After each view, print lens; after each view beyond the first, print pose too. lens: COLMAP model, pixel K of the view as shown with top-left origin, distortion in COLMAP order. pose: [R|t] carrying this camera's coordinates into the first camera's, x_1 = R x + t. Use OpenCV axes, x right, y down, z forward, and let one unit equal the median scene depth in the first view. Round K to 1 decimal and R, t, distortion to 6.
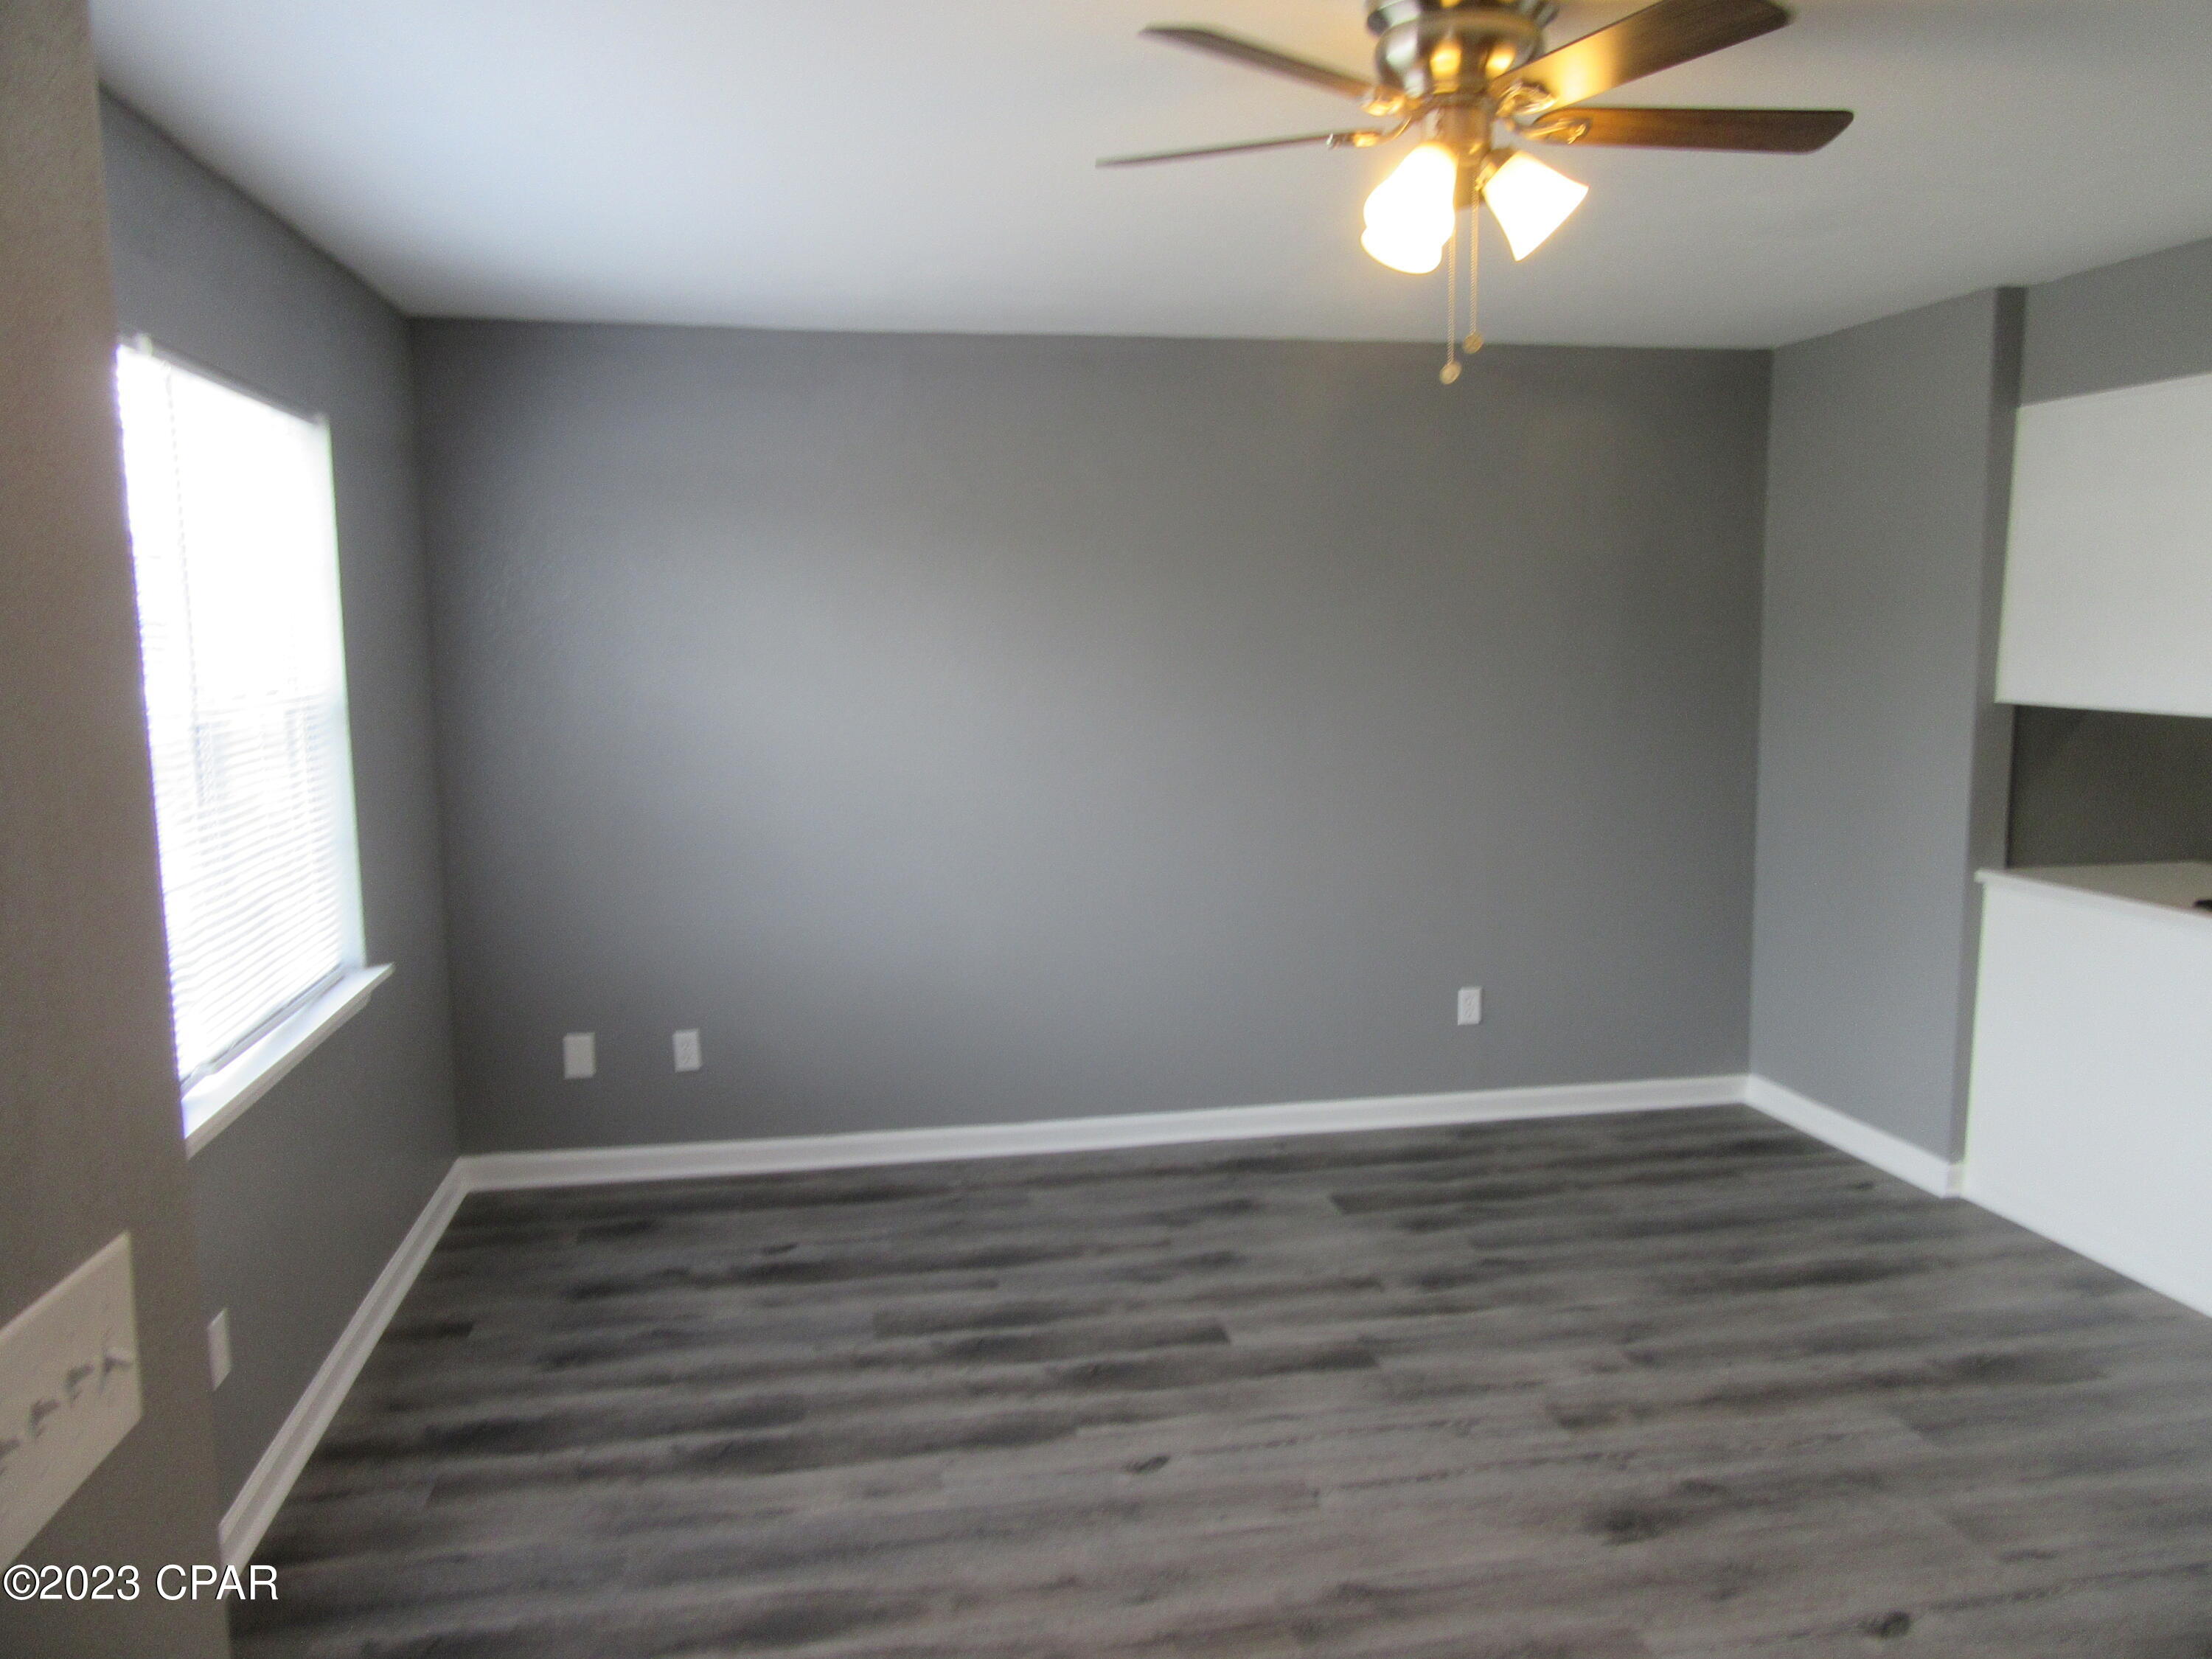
lens RADIAL K [[1629.2, 0, 1112.8], [0, 1629.2, 823.2], [0, 0, 1]] dist [-0.009222, 0.011688]
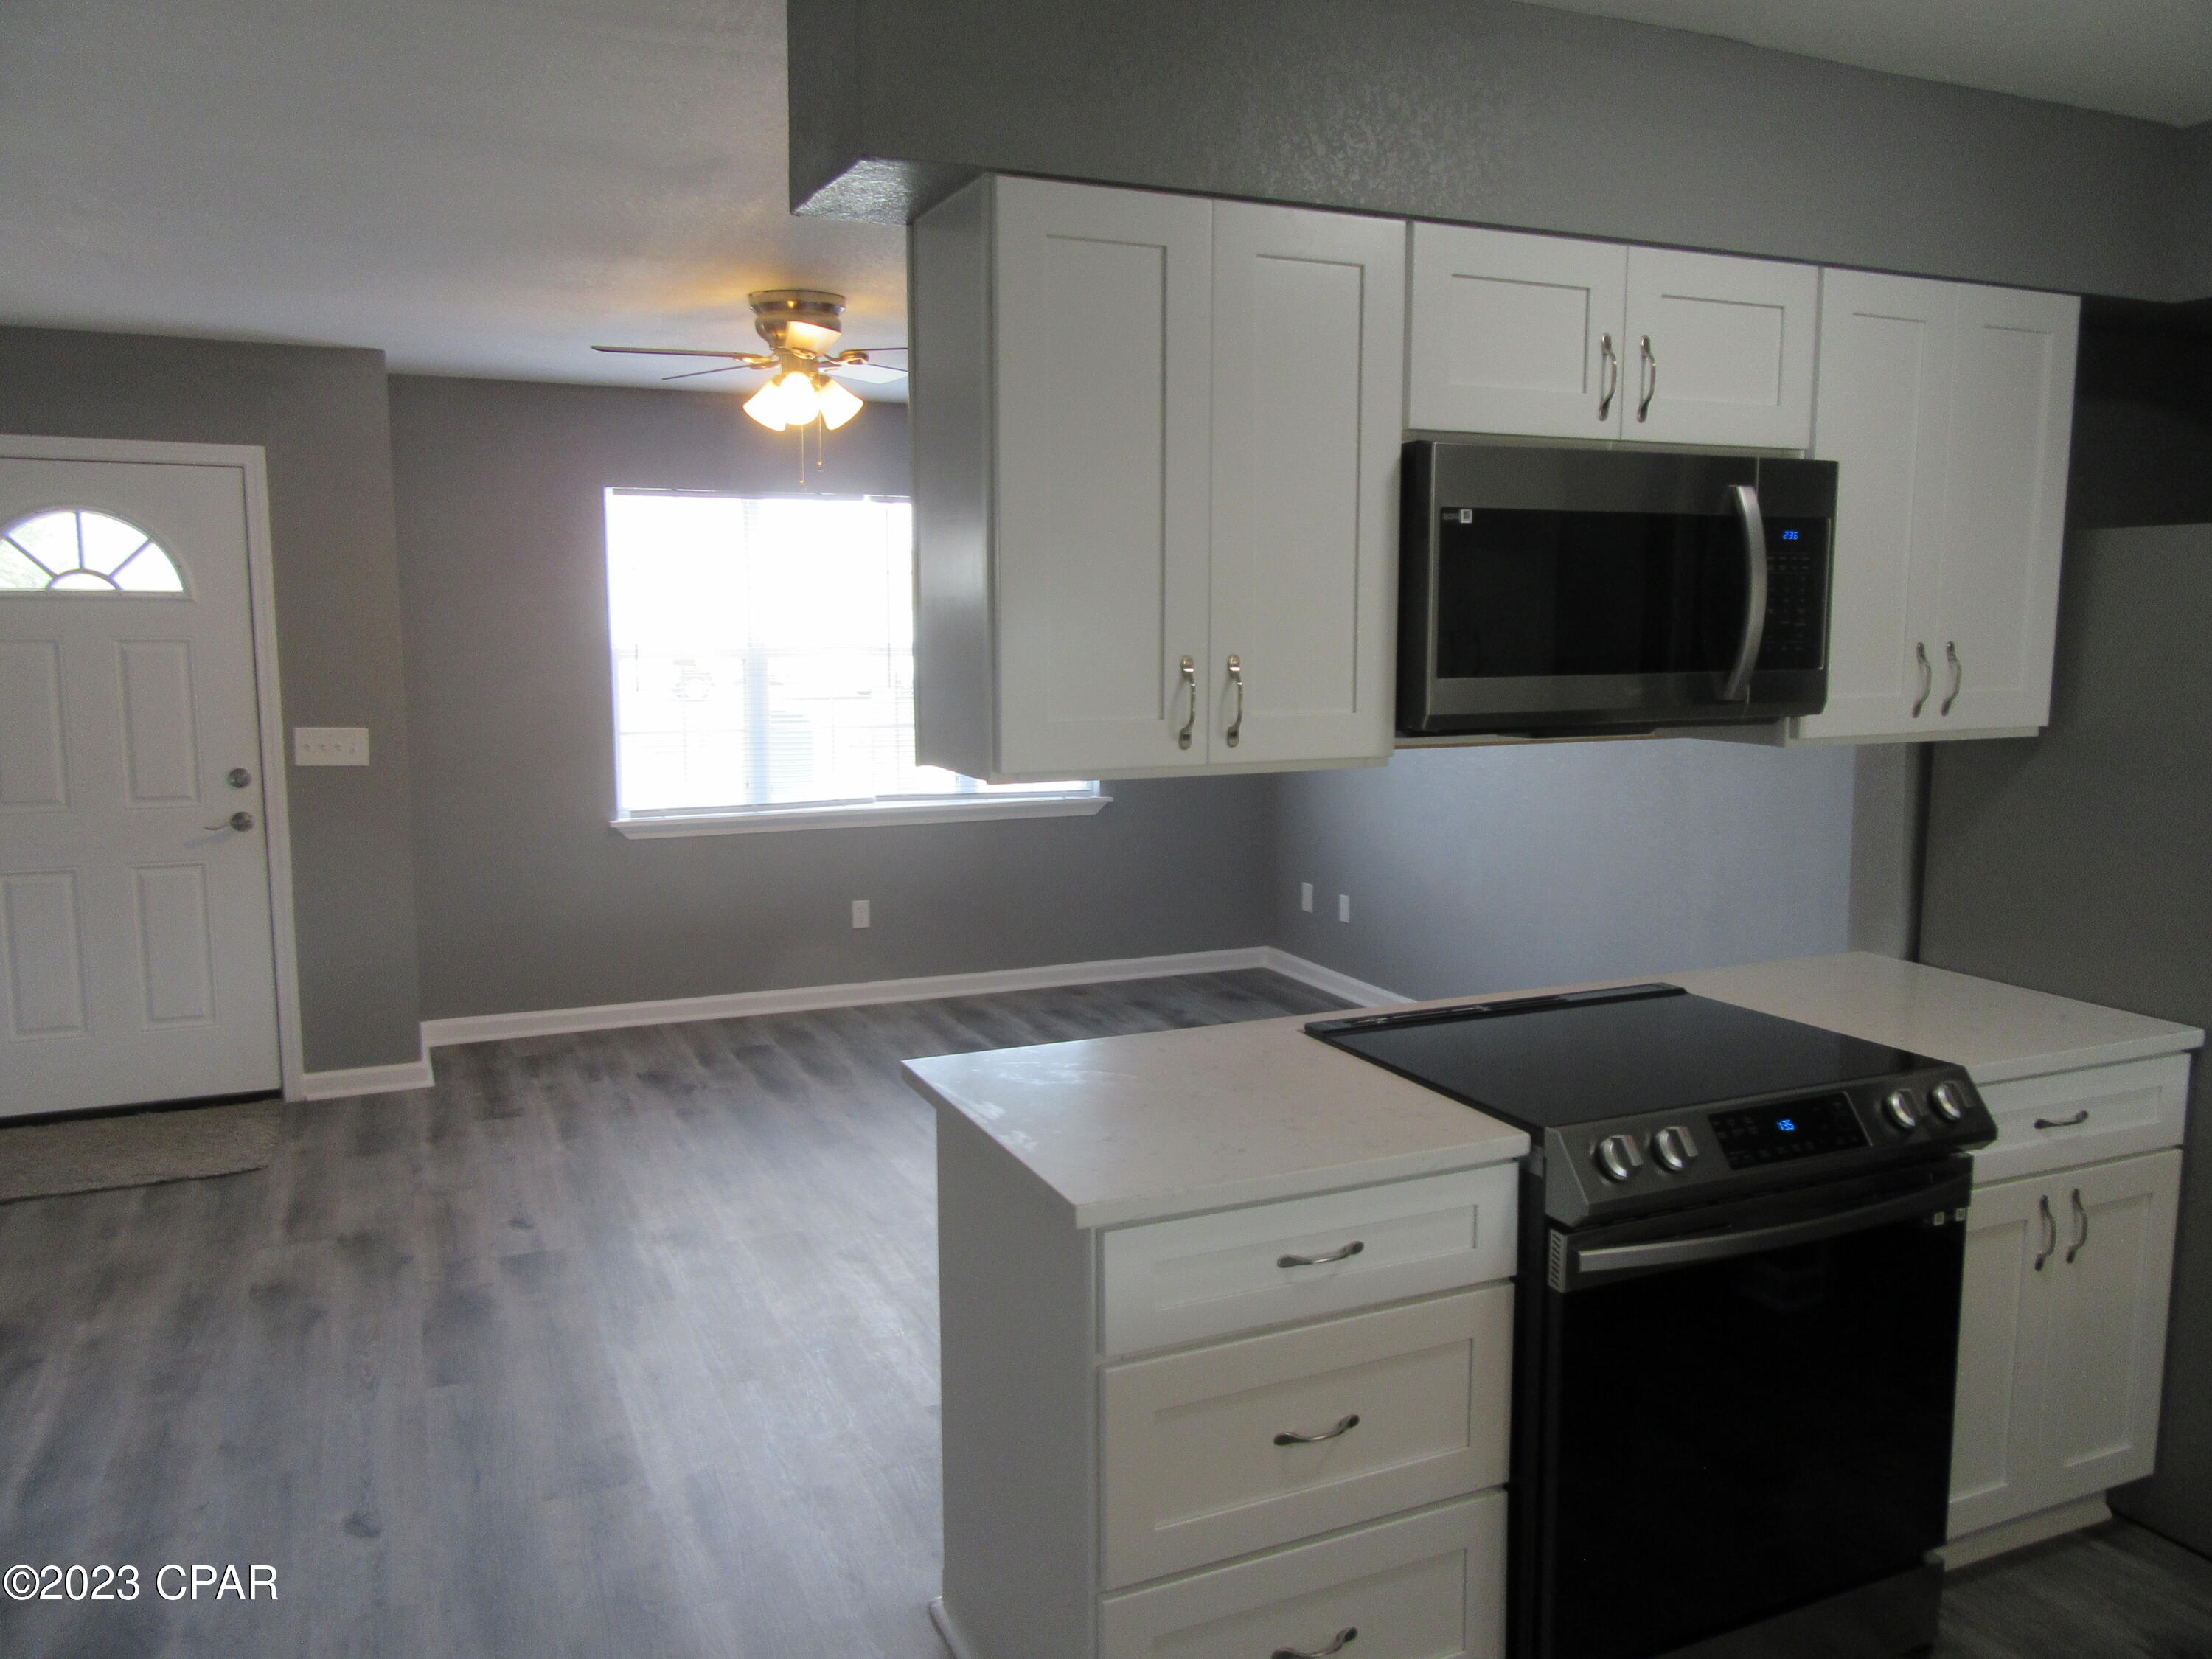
lens RADIAL K [[1629.2, 0, 1100.1], [0, 1629.2, 831.6], [0, 0, 1]] dist [-0.009222, 0.011688]
pose [[0.224909, 0.135876, -0.964859, 1.510121], [-0.118459, 0.986697, 0.111338, -0.087783], [0.967152, 0.089255, 0.238012, 0.624083]]
